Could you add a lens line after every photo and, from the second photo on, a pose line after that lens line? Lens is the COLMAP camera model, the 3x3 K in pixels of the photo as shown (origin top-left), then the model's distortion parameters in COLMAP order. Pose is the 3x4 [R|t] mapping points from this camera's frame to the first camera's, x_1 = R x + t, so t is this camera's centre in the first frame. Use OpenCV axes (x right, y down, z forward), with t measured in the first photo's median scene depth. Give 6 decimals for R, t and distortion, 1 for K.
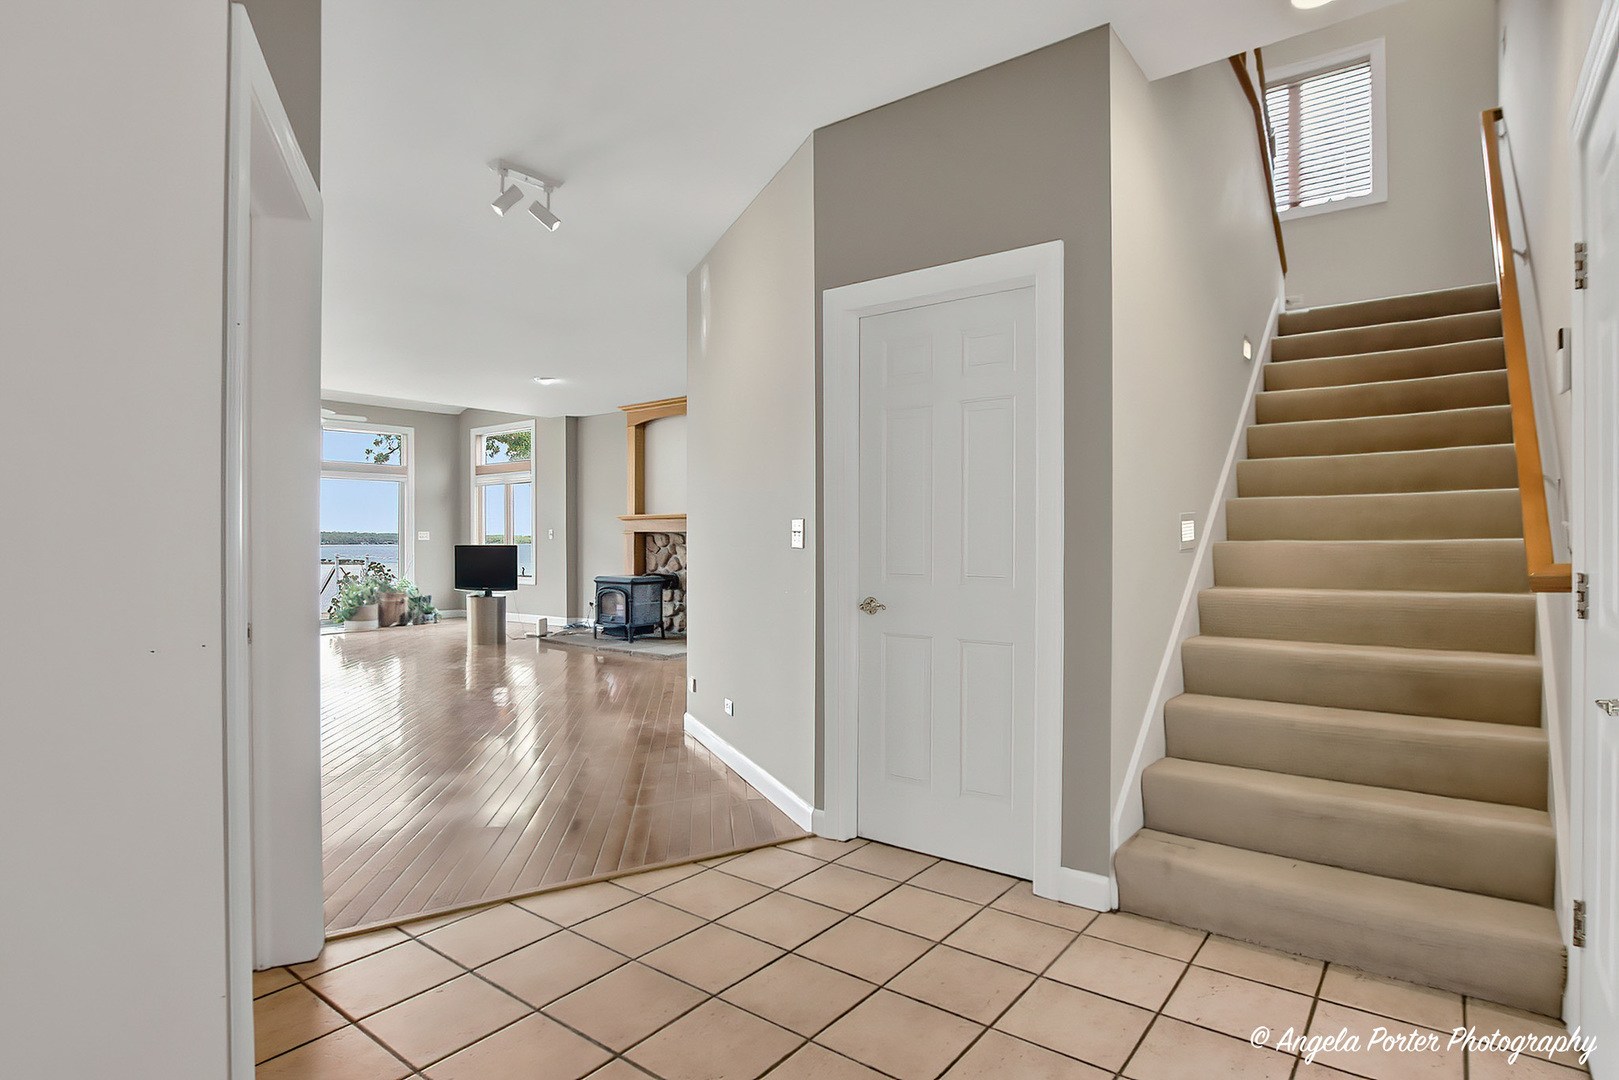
lens RADIAL K [[838.0, 0, 809.5], [0, 838.0, 540.0], [0, 0, 1]] dist [-0.018512, 0.000078]
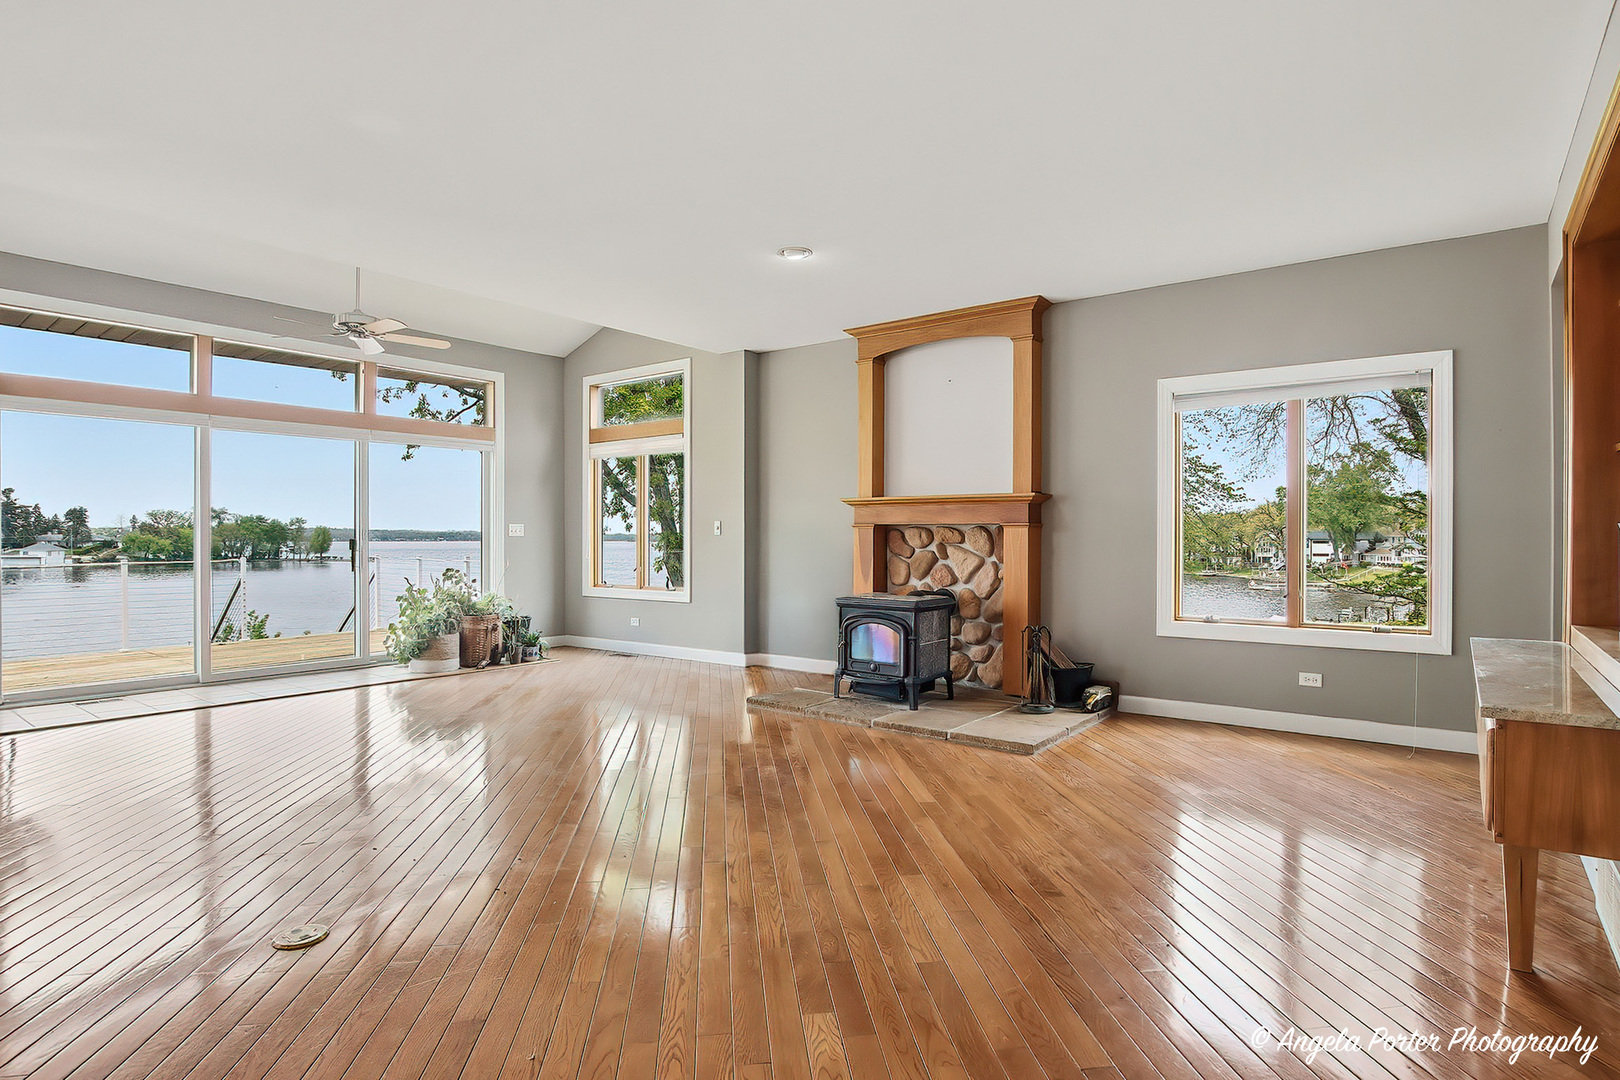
lens RADIAL K [[849.4, 0, 837.9], [0, 849.4, 536.9], [0, 0, 1]] dist [-0.015883, -0.001146]
pose [[0.999910, 0.004024, 0.012825, -0.231898], [-0.004009, 0.999991, -0.001193, 0.000821], [-0.012830, 0.001141, 0.999917, 0.333672]]
